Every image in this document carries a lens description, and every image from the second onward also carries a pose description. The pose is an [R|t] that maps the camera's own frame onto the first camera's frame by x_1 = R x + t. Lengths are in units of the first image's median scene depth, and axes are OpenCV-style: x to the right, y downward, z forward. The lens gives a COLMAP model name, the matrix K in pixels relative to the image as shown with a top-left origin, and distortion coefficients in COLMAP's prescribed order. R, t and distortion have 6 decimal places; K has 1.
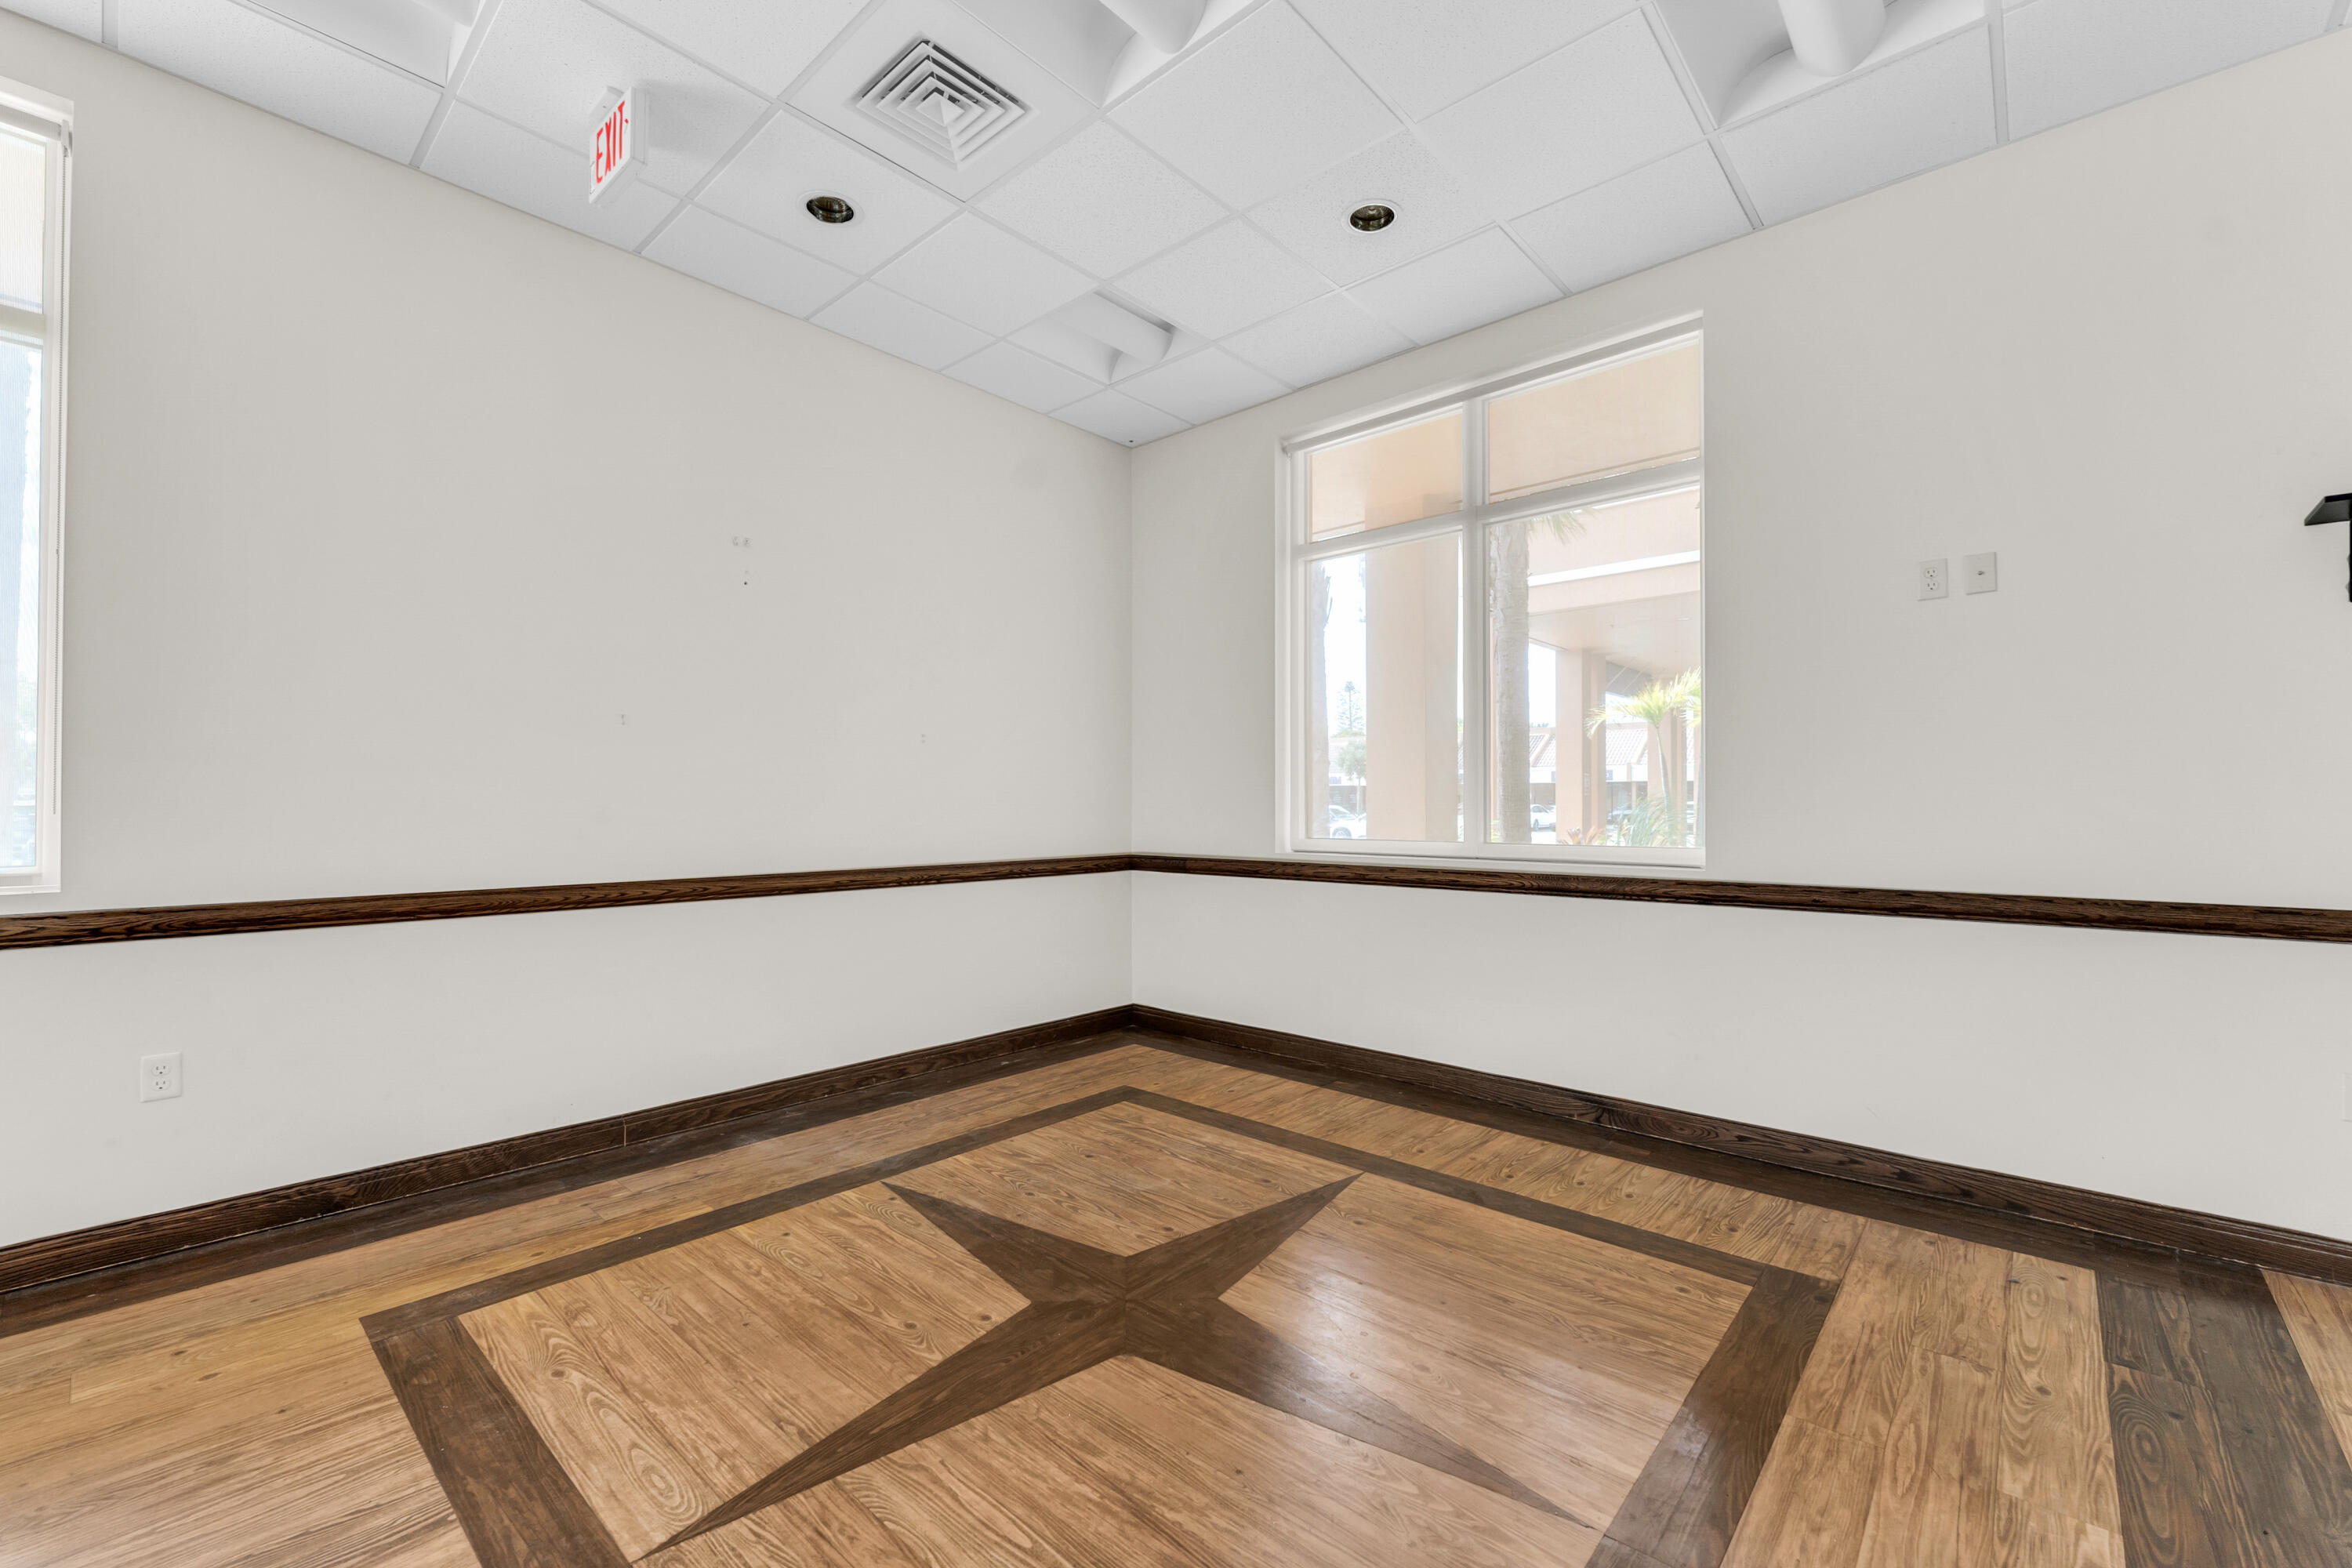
lens RADIAL K [[976.5, 0, 1166.3], [0, 976.5, 807.7], [0, 0, 1]] dist [0.002056, 0.000134]
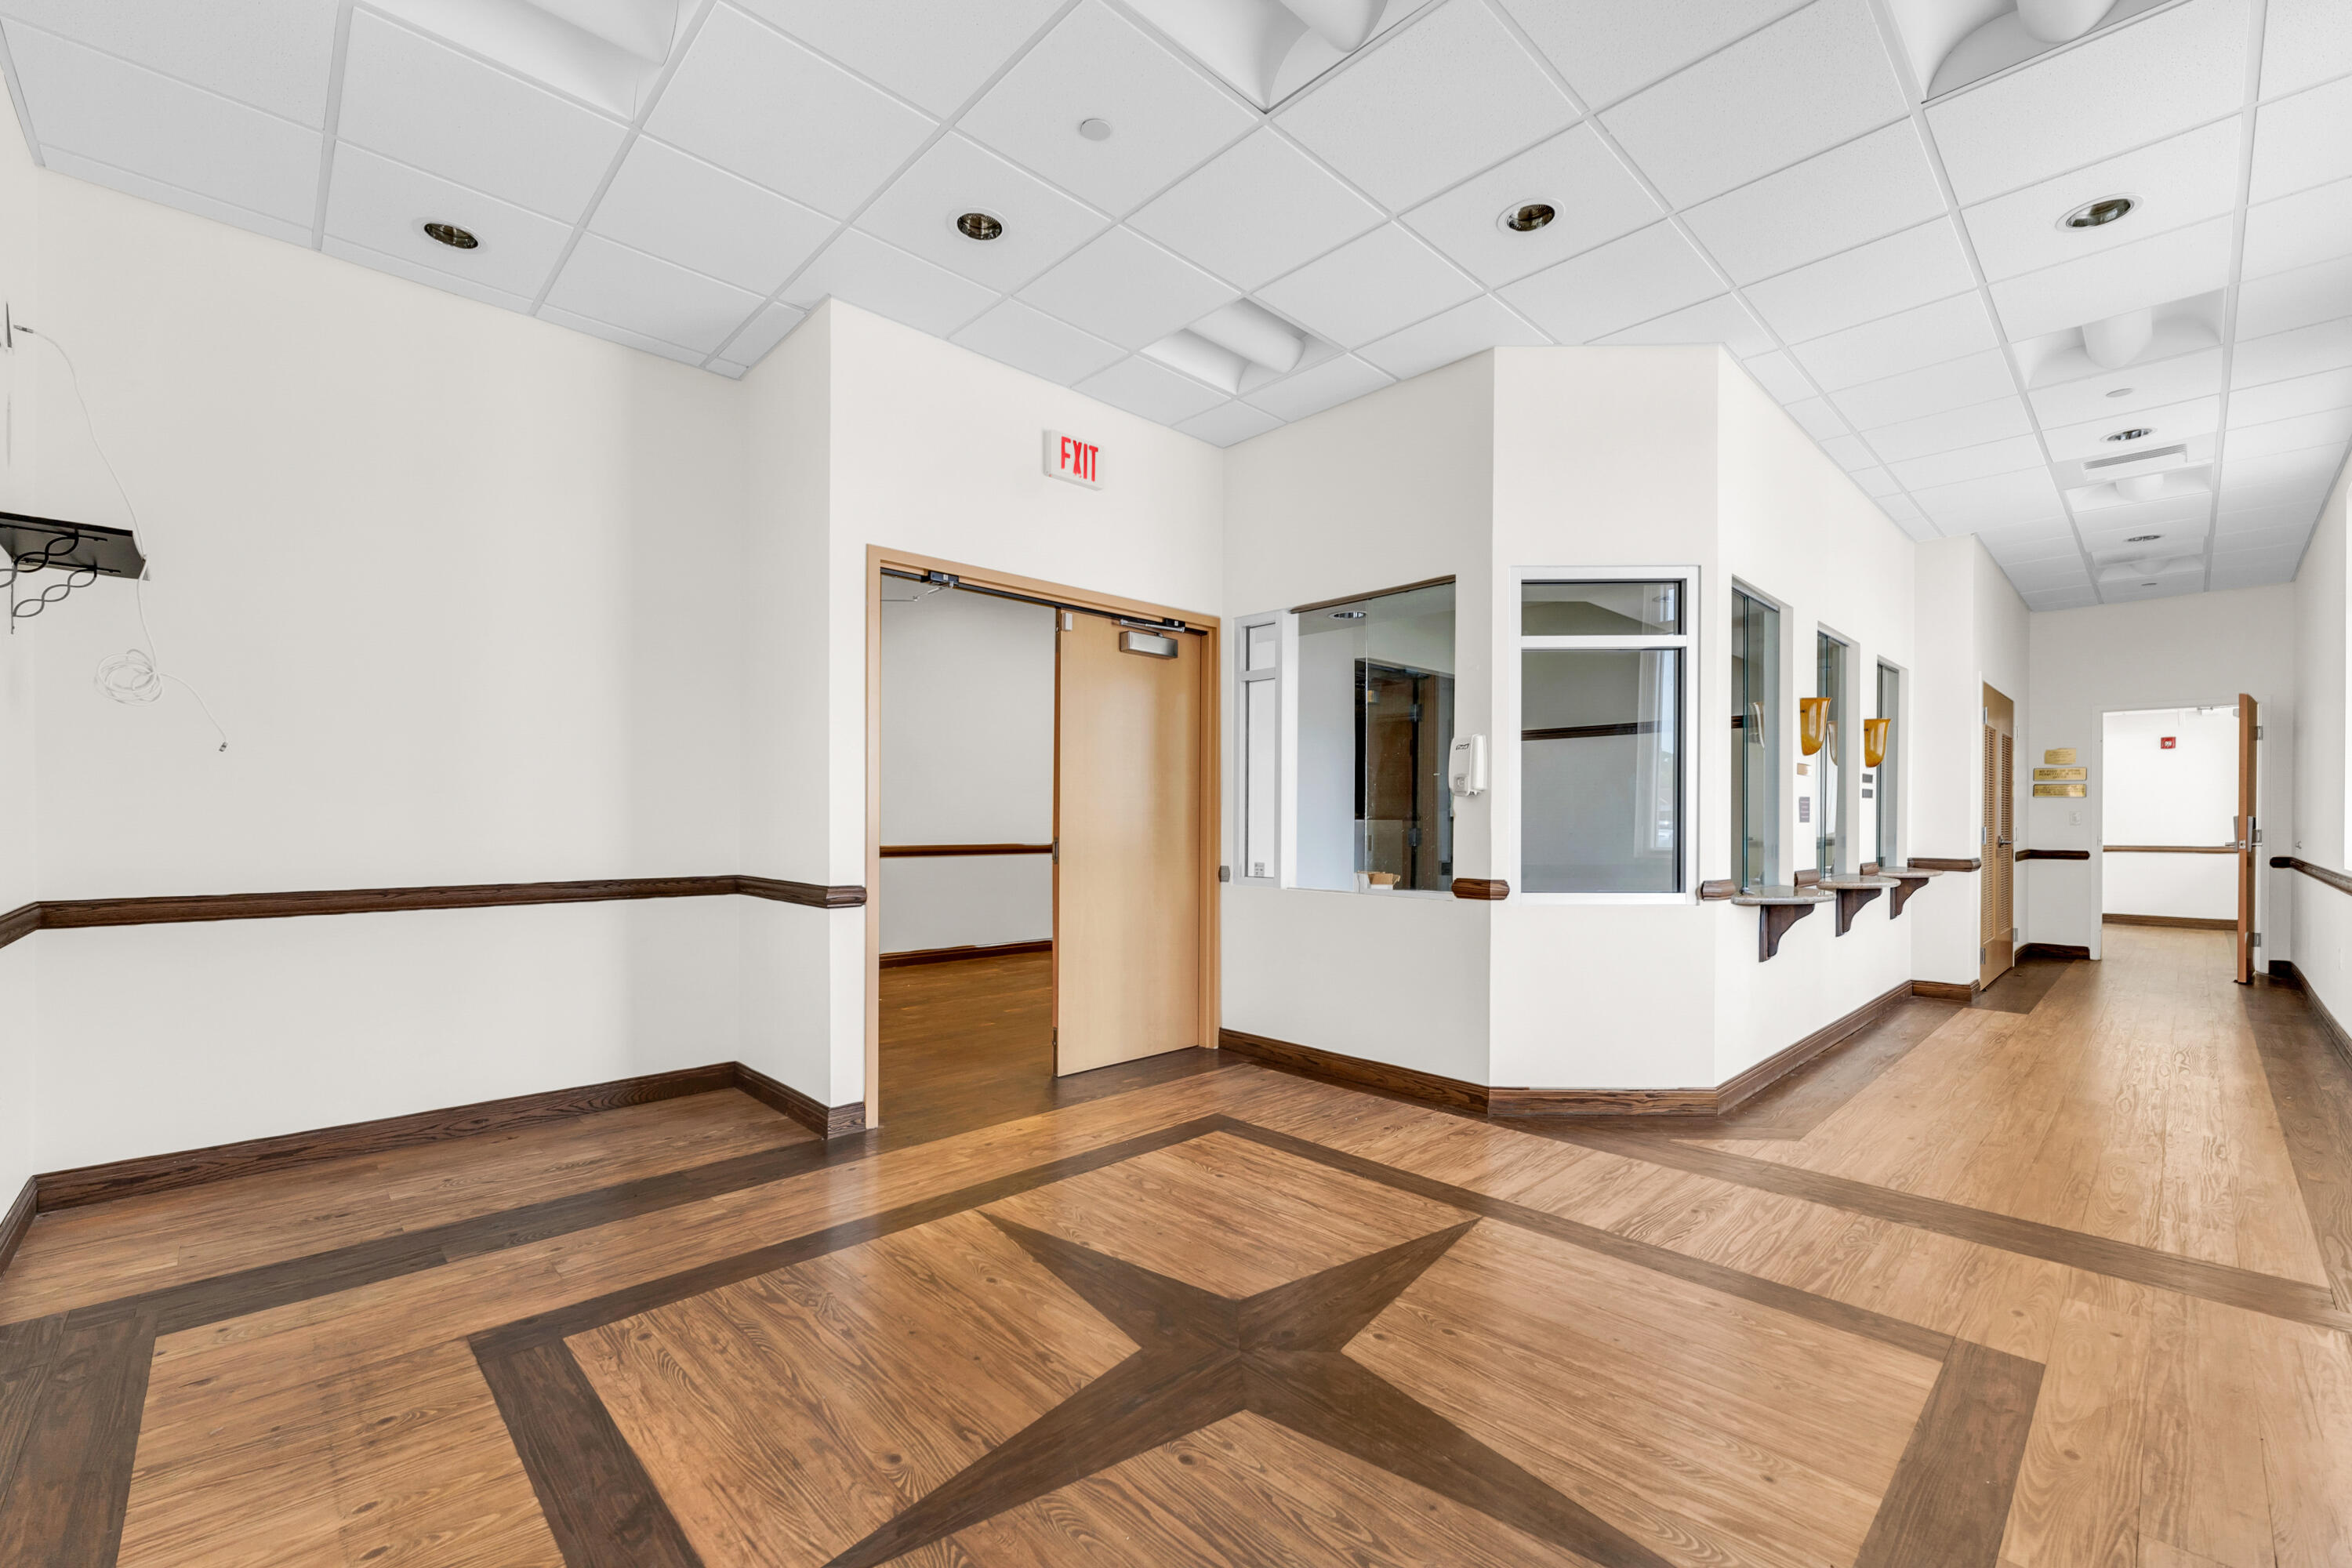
lens RADIAL K [[976.5, 0, 1166.3], [0, 976.5, 807.7], [0, 0, 1]] dist [0.002056, 0.000134]
pose [[-0.997626, -0.004017, 0.068752, -0.032650], [-0.004951, 0.999898, -0.013423, -0.003109], [-0.068691, -0.013732, -0.997543, 1.911437]]
